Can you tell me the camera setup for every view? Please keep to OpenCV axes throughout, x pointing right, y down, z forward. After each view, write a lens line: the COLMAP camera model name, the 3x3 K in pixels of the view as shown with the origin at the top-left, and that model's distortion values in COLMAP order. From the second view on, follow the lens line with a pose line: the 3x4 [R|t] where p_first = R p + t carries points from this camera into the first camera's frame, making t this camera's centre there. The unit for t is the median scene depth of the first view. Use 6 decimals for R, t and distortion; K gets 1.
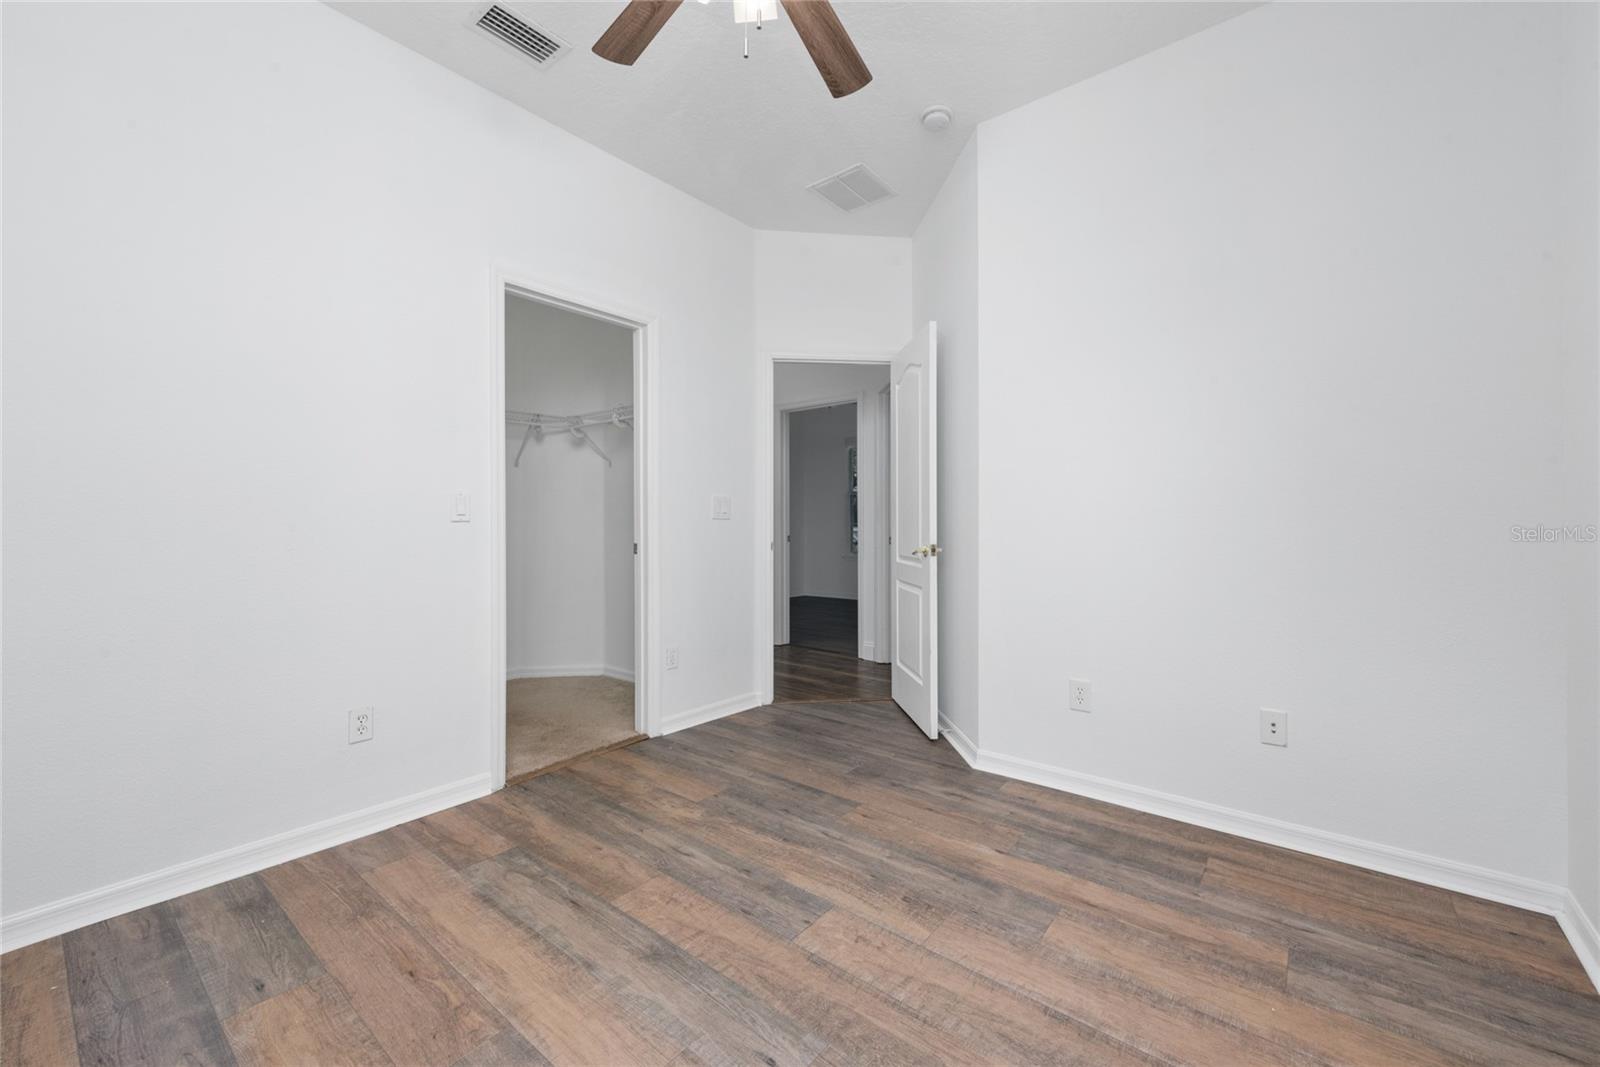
lens RADIAL K [[632.7, 0, 802.5], [0, 632.7, 530.6], [0, 0, 1]] dist [0.016094, 0.000177]
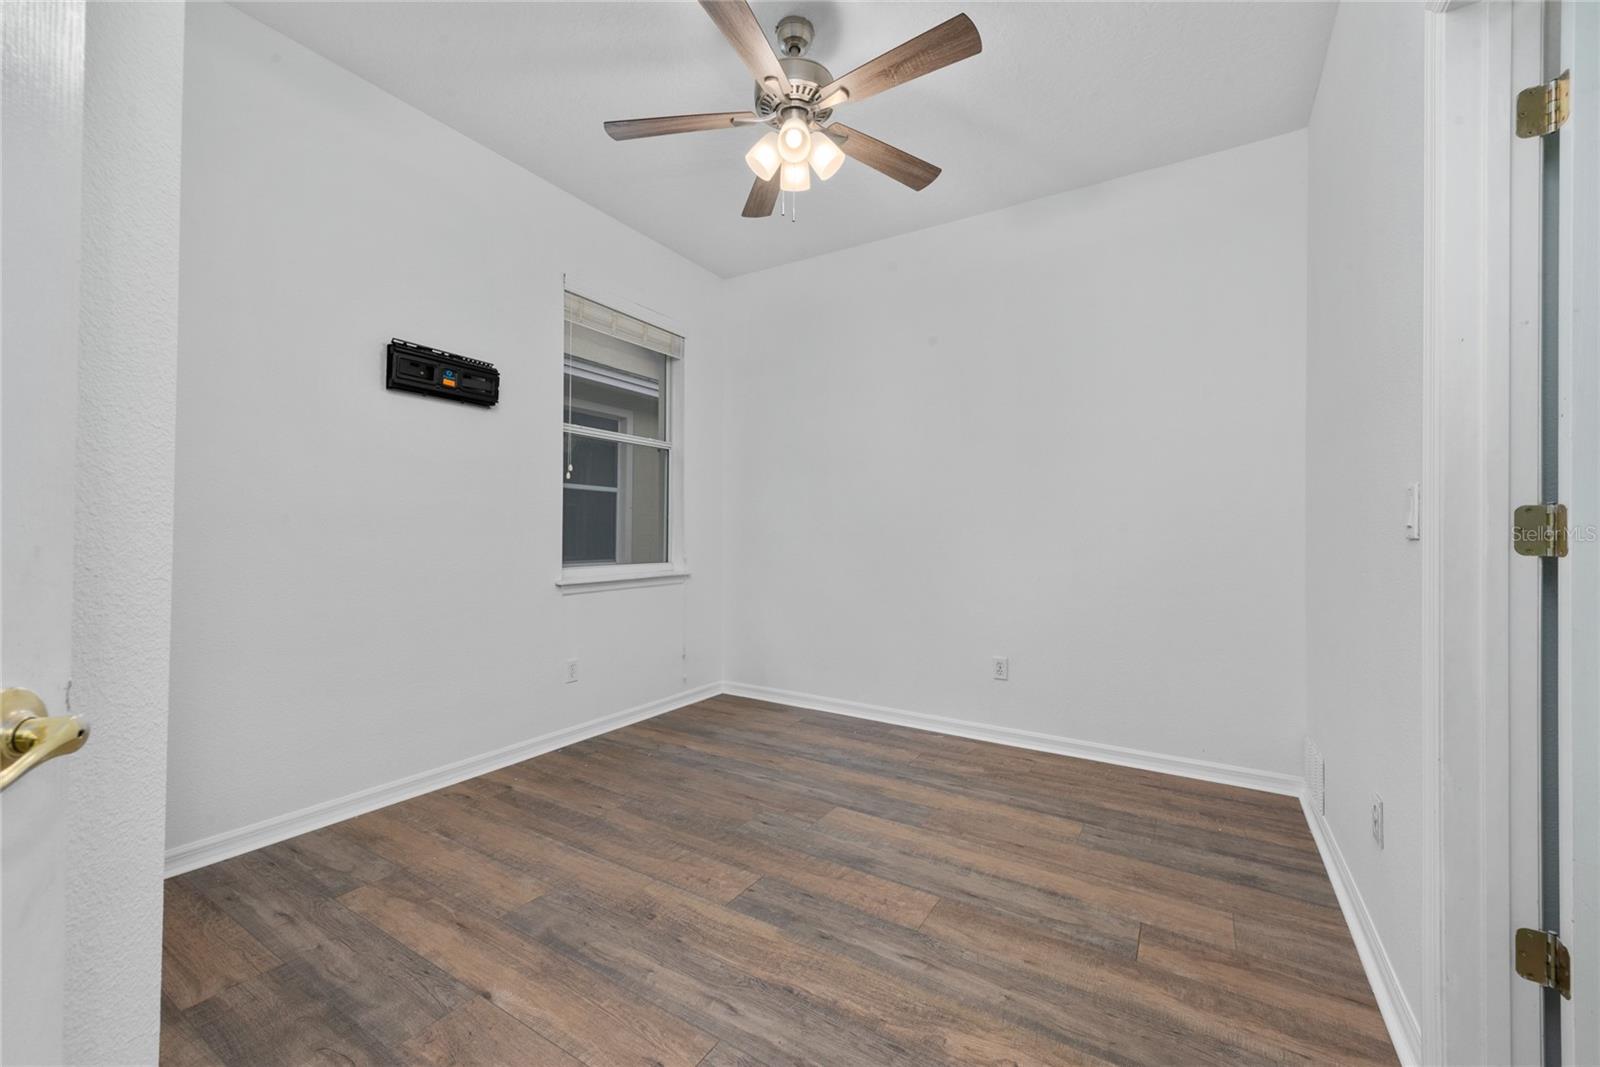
lens RADIAL K [[632.7, 0, 805.1], [0, 632.7, 531.6], [0, 0, 1]] dist [0.016094, 0.000177]
pose [[-0.990597, -0.006615, -0.136655, 0.065064], [-0.007890, 0.999930, 0.008788, -0.028756], [0.136587, 0.009783, -0.990580, 1.969533]]
